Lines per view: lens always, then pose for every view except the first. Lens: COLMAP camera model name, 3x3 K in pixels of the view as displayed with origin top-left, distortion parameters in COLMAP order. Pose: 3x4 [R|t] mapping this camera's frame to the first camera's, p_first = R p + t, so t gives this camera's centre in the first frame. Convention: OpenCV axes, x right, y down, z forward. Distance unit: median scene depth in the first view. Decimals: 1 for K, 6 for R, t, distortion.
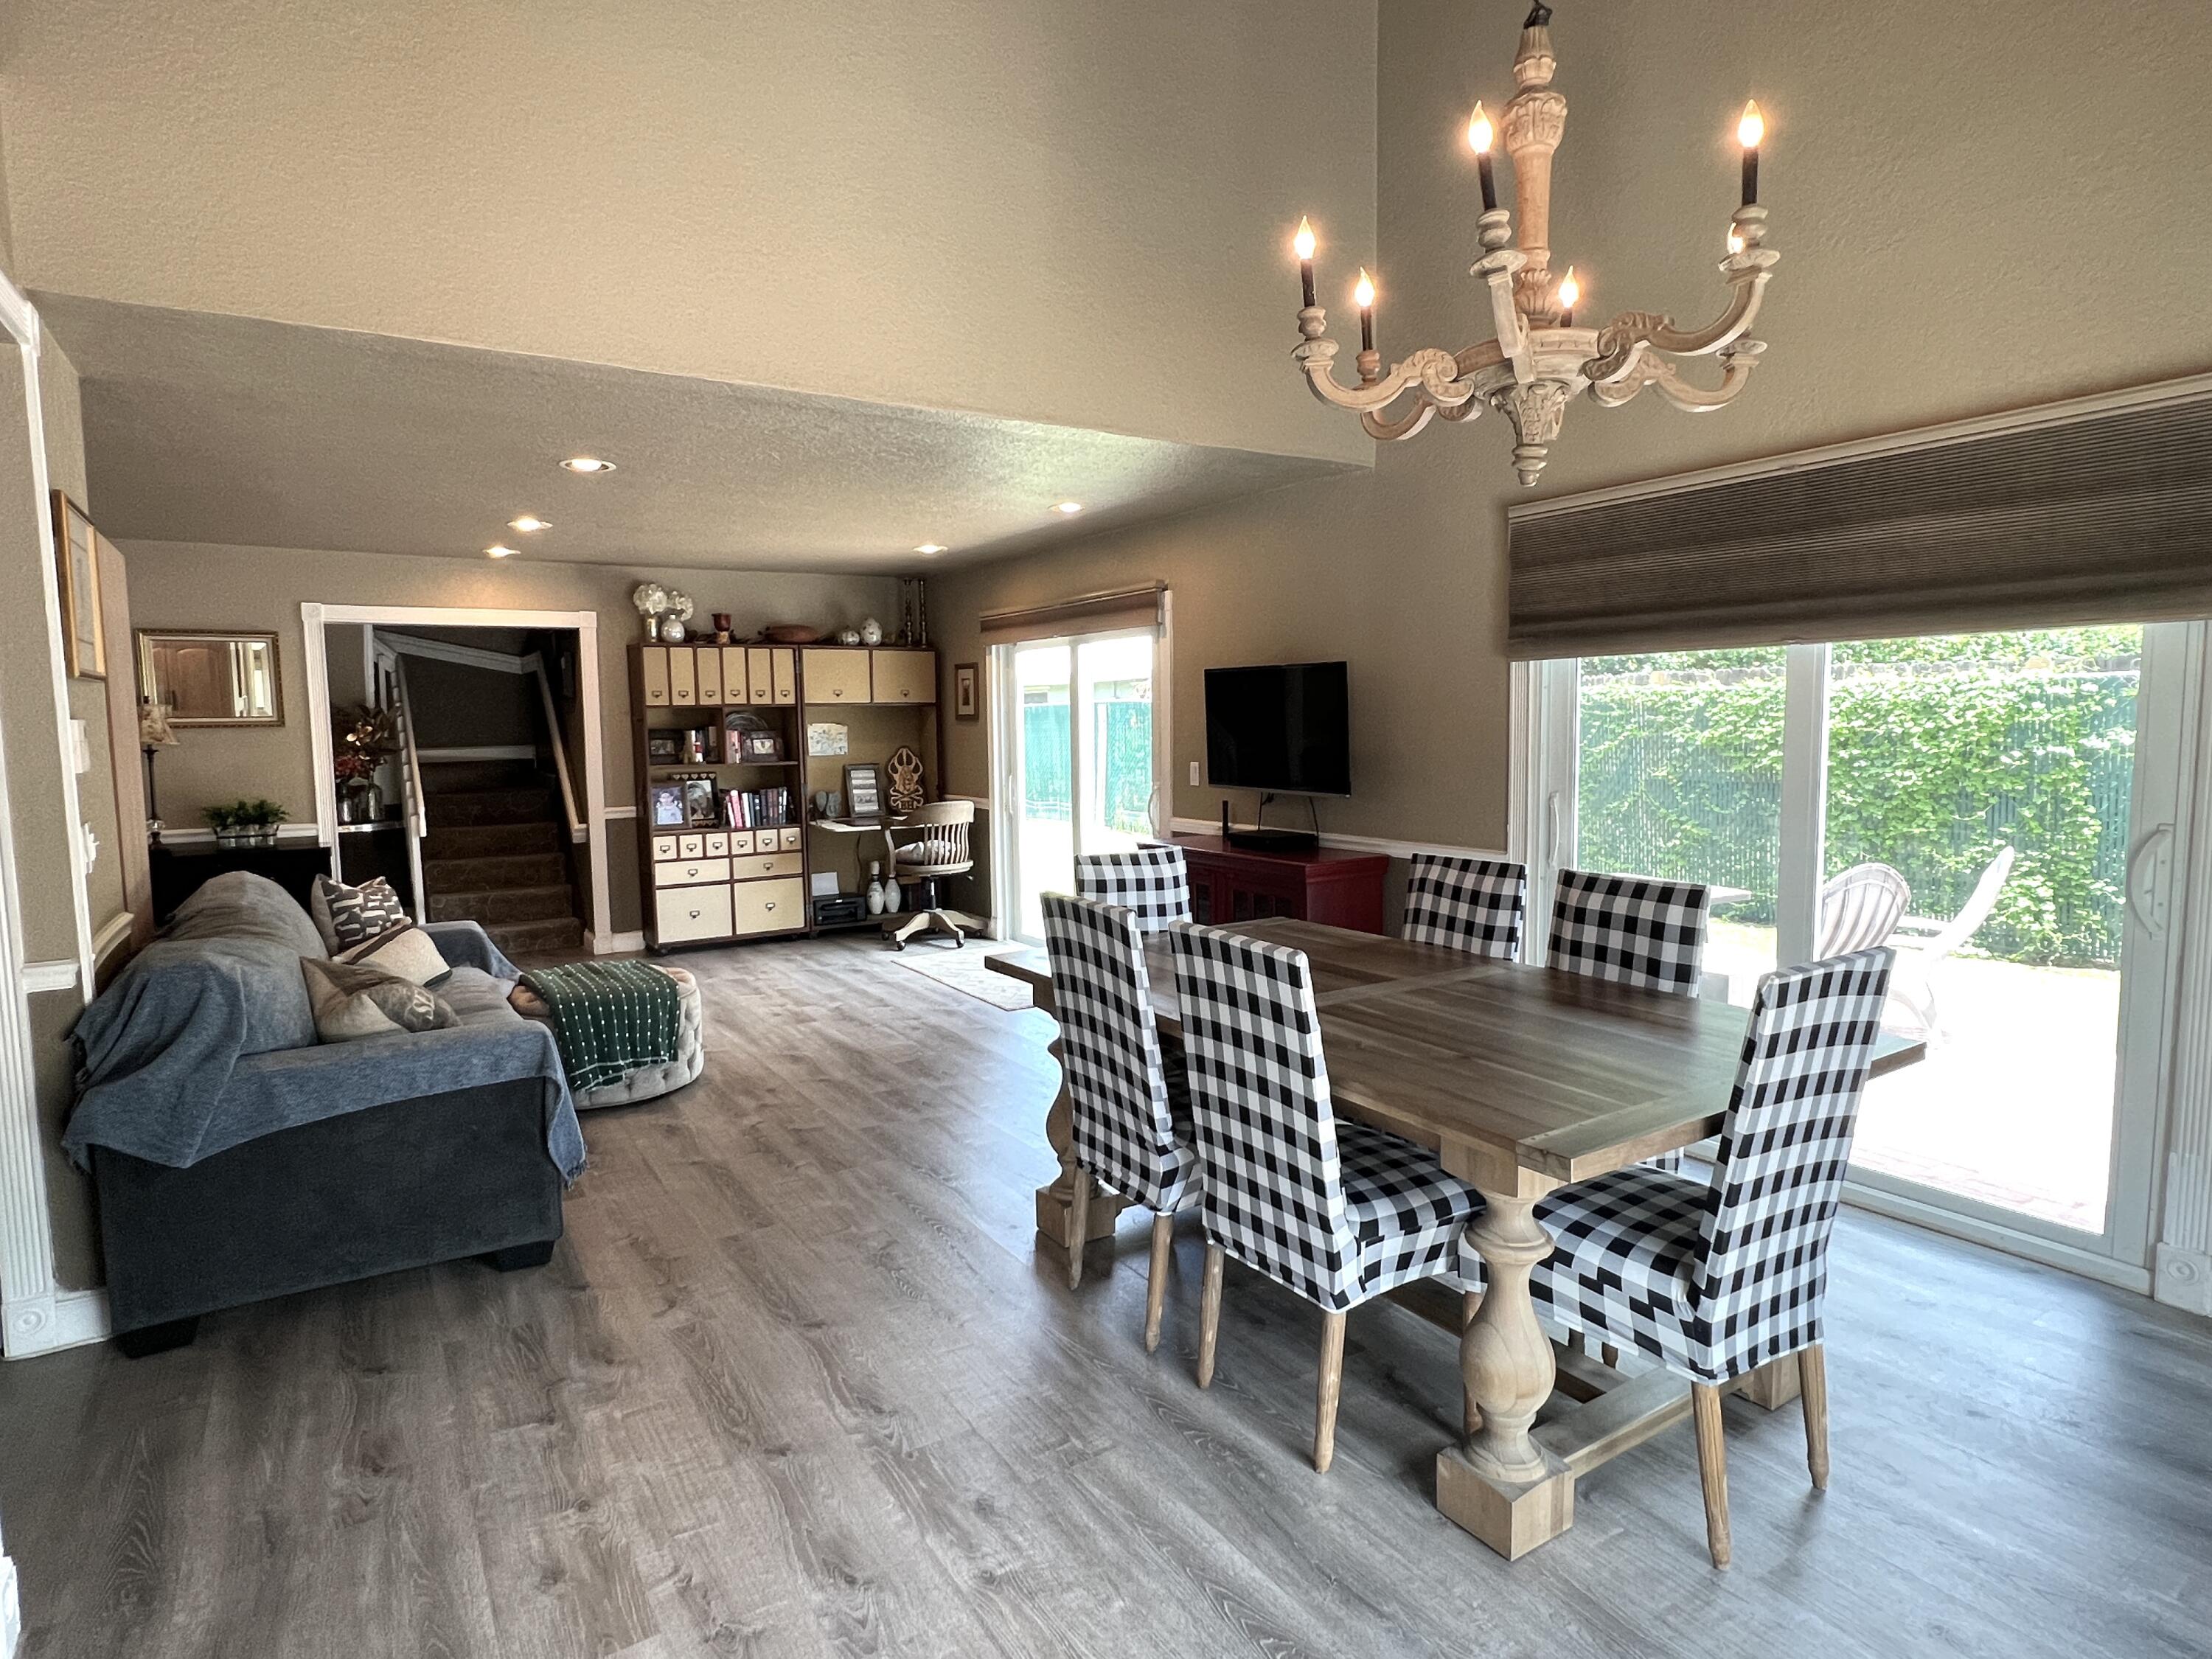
lens RADIAL K [[1205.9, 0, 1101.3], [0, 1205.9, 836.2], [0, 0, 1]] dist [-0.003827, -0.000812]
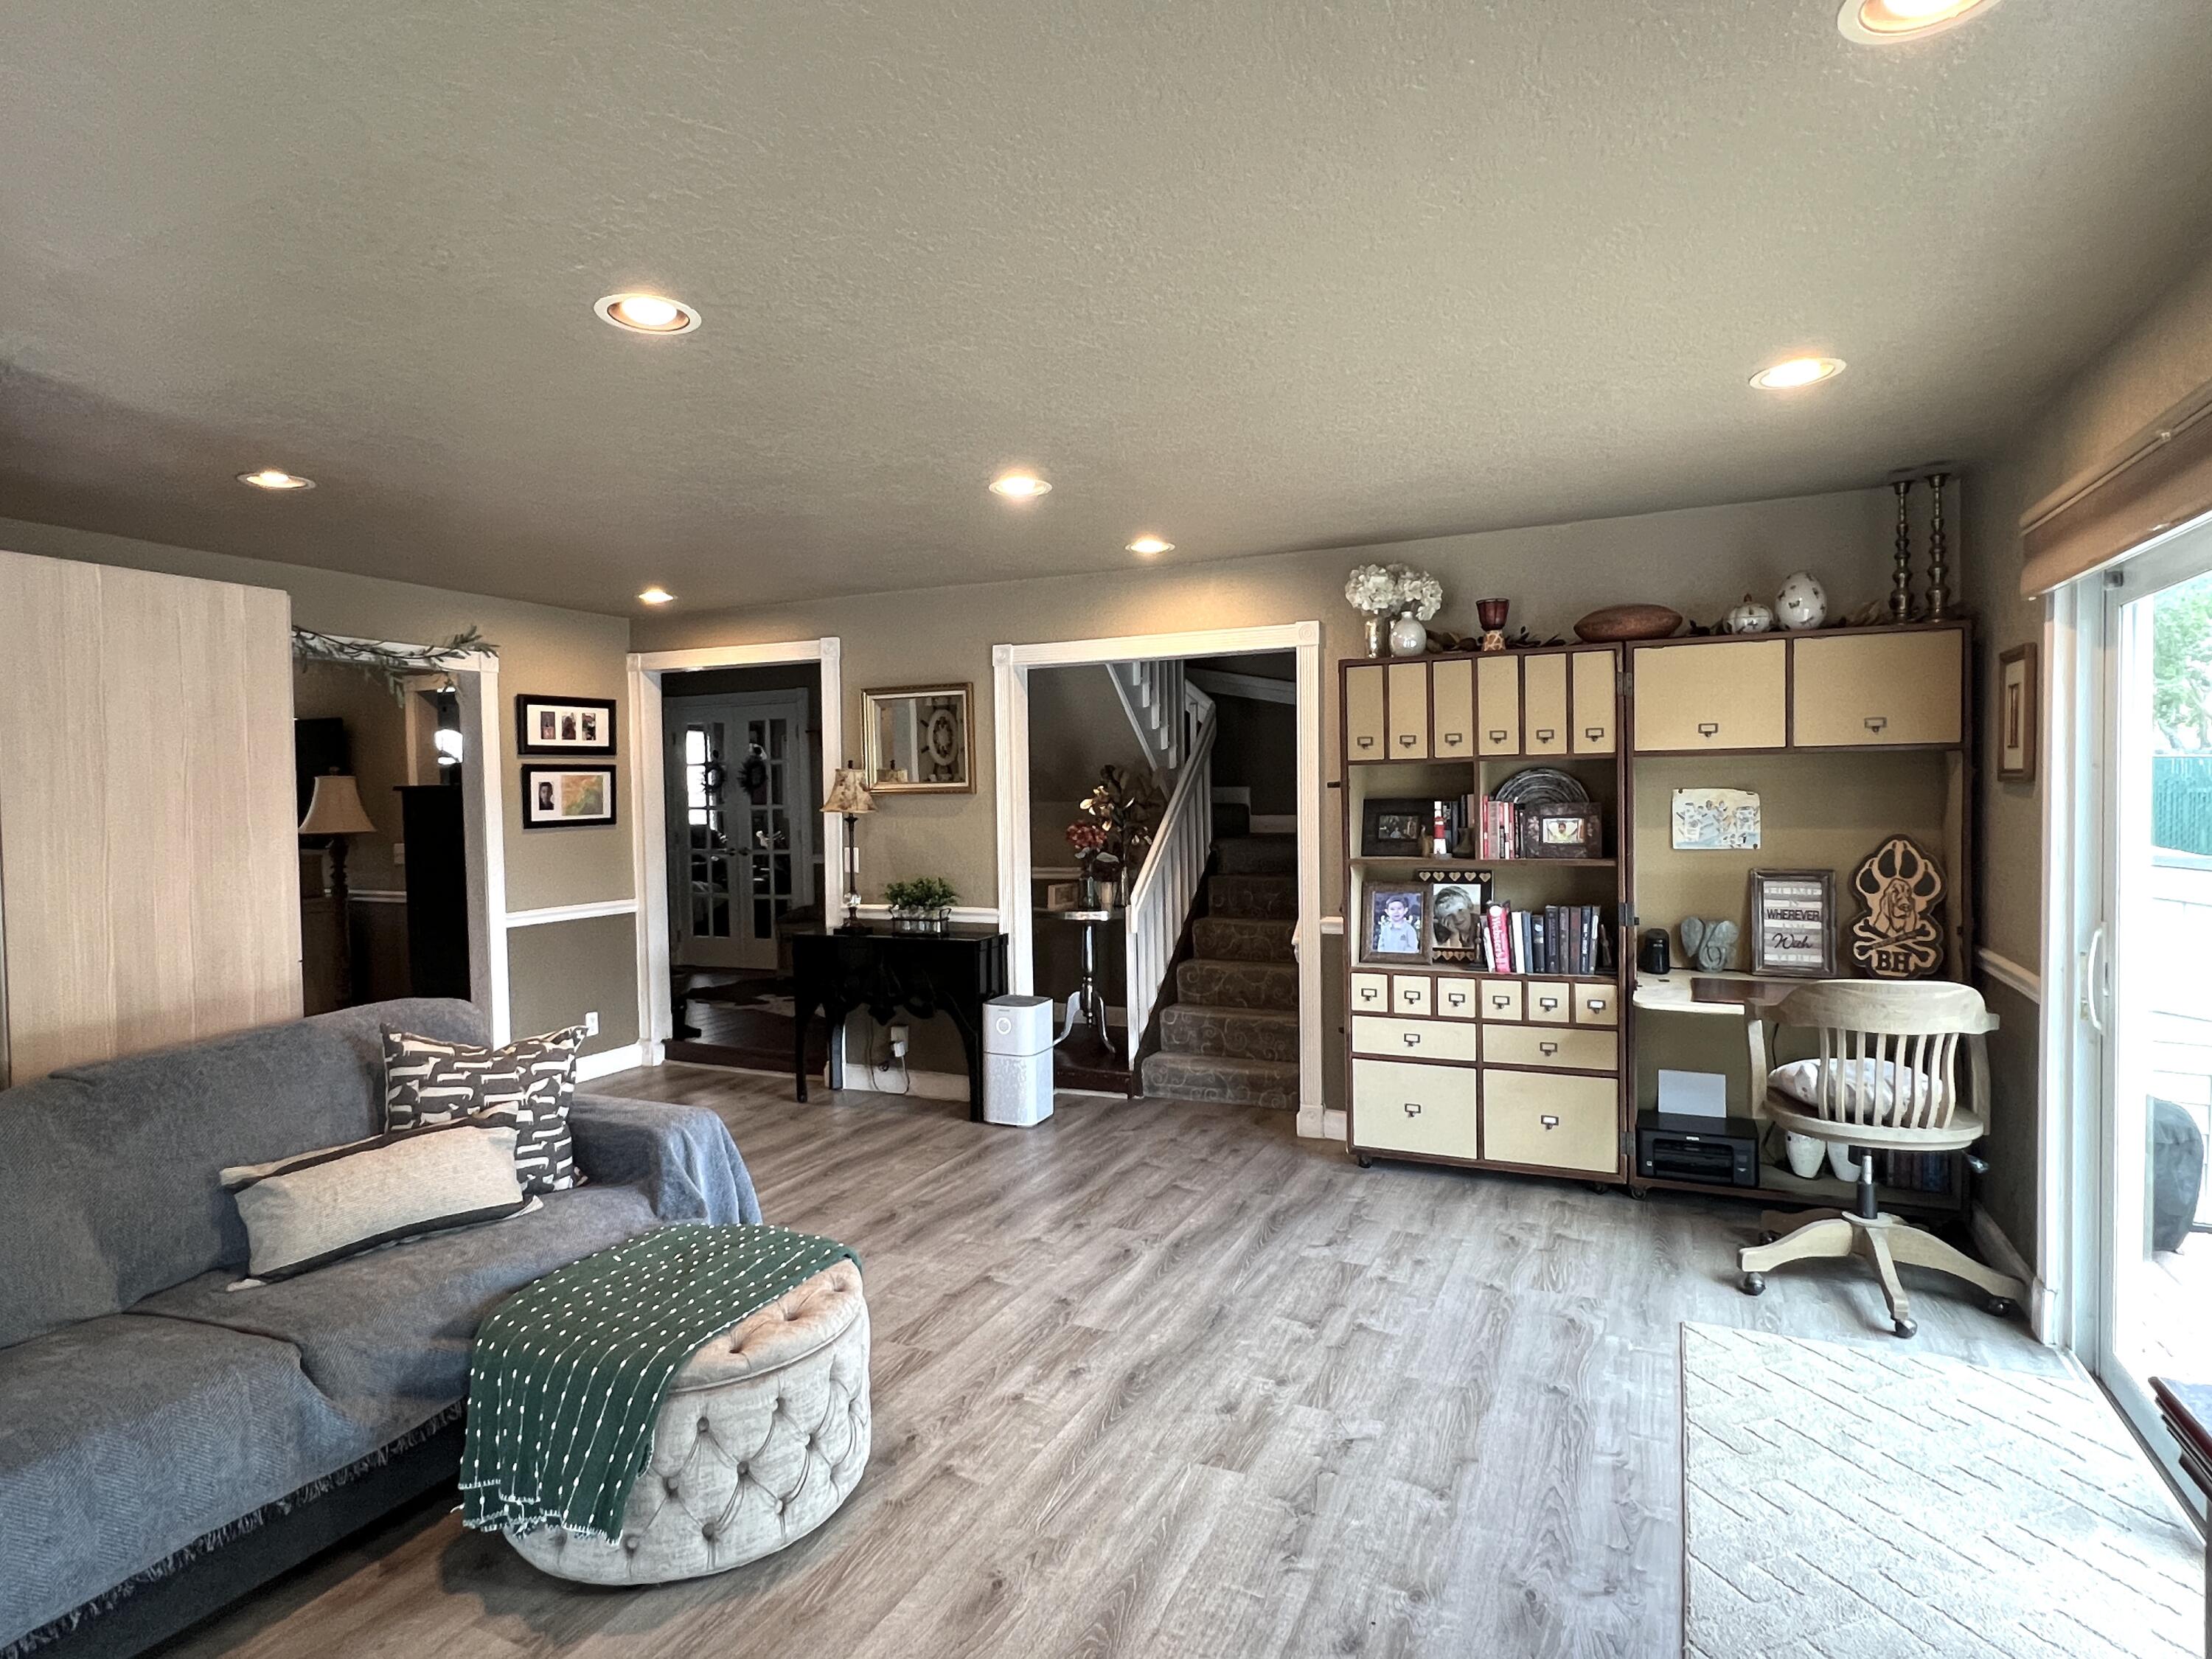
lens RADIAL K [[1205.9, 0, 1101.6], [0, 1205.9, 836.0], [0, 0, 1]] dist [-0.003827, -0.000812]
pose [[0.535972, 0.037686, -0.843394, 0.076049], [-0.073537, 0.997290, -0.002170, -0.056692], [0.841027, 0.063184, 0.537291, 0.537656]]
